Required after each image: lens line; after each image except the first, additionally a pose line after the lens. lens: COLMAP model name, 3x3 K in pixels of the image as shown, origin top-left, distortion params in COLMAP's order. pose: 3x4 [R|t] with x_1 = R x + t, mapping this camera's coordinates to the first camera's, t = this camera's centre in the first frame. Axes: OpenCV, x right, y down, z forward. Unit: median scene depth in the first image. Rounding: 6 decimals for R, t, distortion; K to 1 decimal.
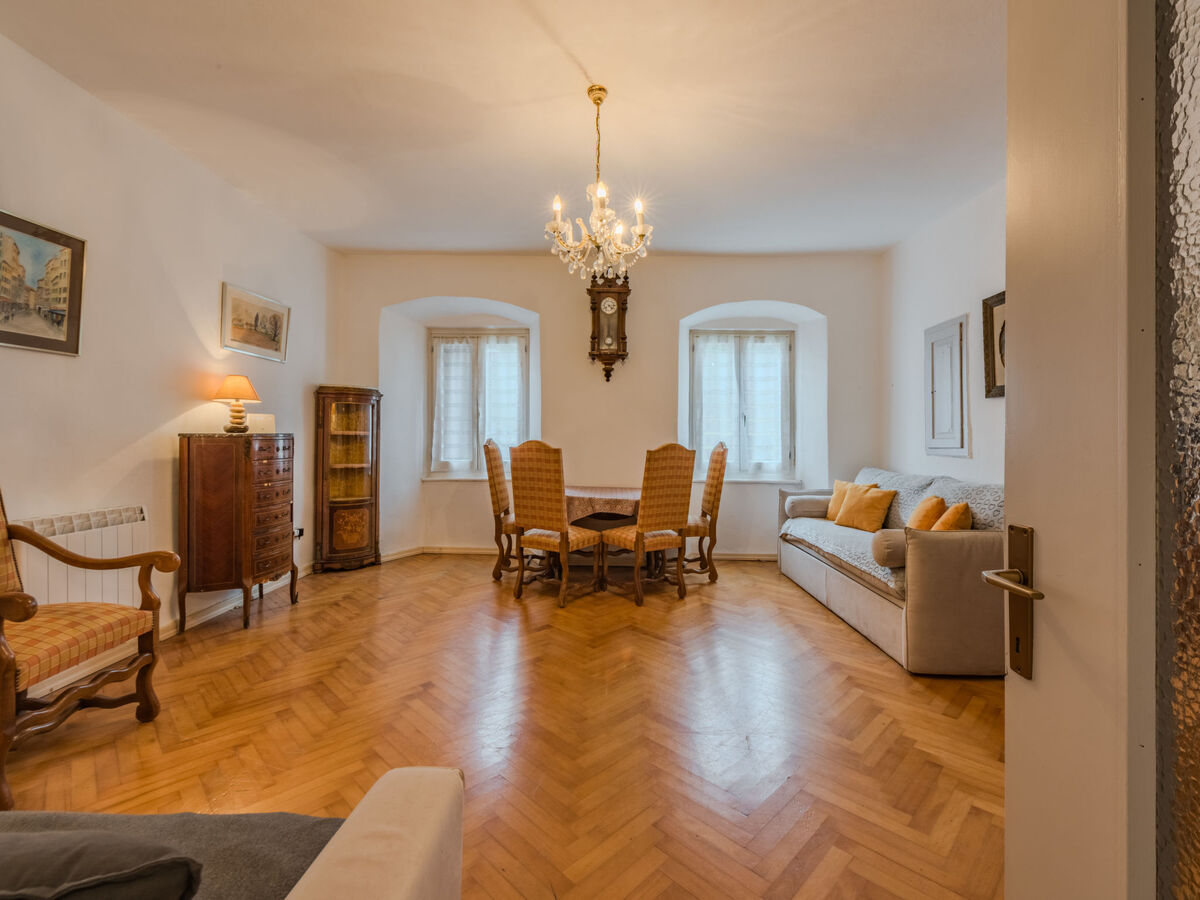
lens RADIAL K [[532.2, 0, 586.6], [0, 532.2, 434.2], [0, 0, 1]] dist [0.003387, -0.001391]
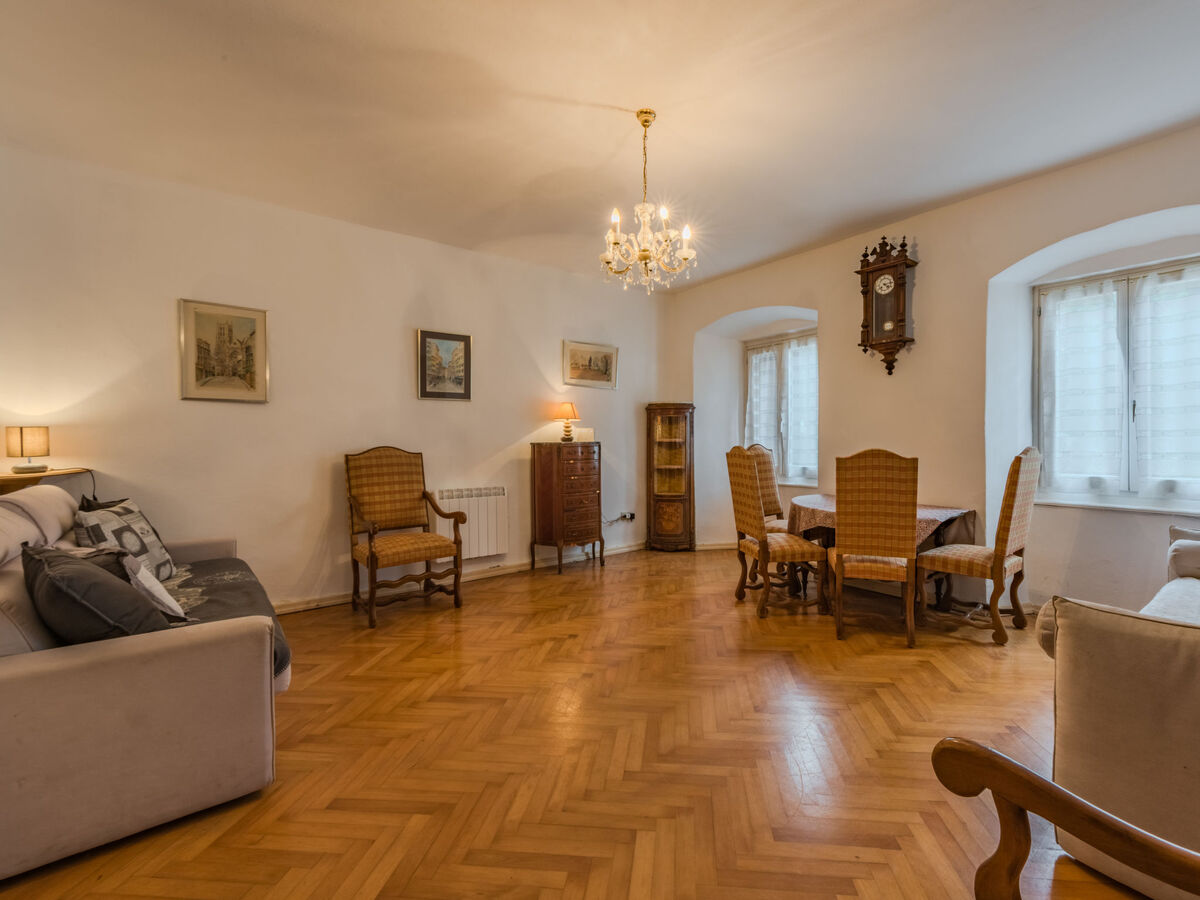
lens RADIAL K [[507.9, 0, 609.6], [0, 507.9, 446.4], [0, 0, 1]] dist [0.001599, -0.000633]
pose [[0.641153, -0.003231, -0.767406, 0.381492], [0.015049, 0.999852, 0.008364, 0.000049], [0.767265, -0.016911, 0.641107, 0.151895]]
